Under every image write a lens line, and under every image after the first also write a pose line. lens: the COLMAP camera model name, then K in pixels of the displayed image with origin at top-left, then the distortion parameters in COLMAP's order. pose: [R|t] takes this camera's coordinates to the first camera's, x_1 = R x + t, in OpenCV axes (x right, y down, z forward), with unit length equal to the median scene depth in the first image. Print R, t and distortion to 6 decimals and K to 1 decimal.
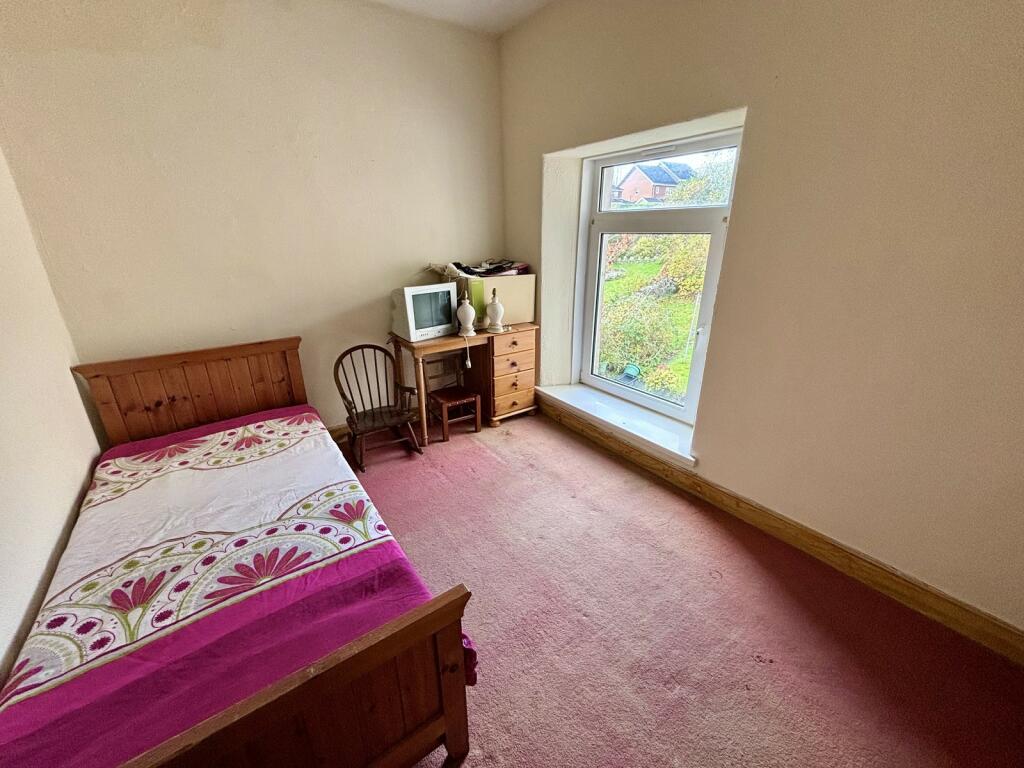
lens RADIAL K [[416.4, 0, 510.7], [0, 416.4, 380.0], [0, 0, 1]] dist [0.002878, 0.000030]
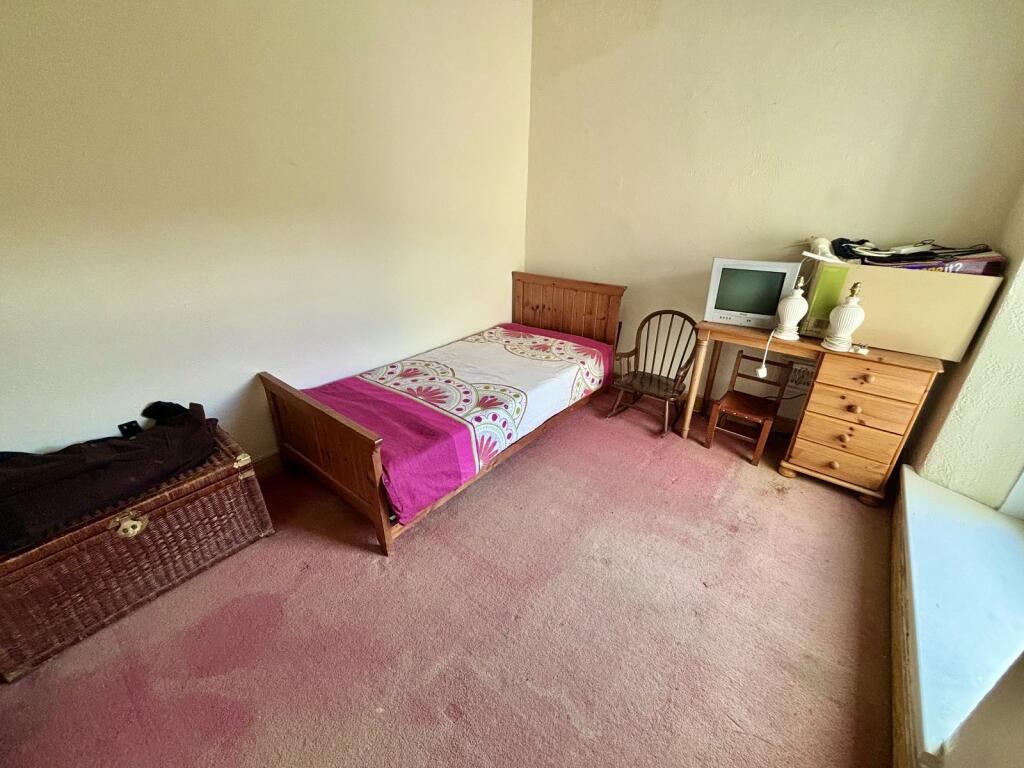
lens RADIAL K [[411.3, 0, 512.1], [0, 411.3, 388.9], [0, 0, 1]] dist [0.000247, -0.000212]
pose [[0.261527, 0.417057, -0.870441, 0.501273], [-0.332862, 0.885474, 0.324250, -0.117602], [0.905984, 0.204937, 0.370397, 0.362399]]
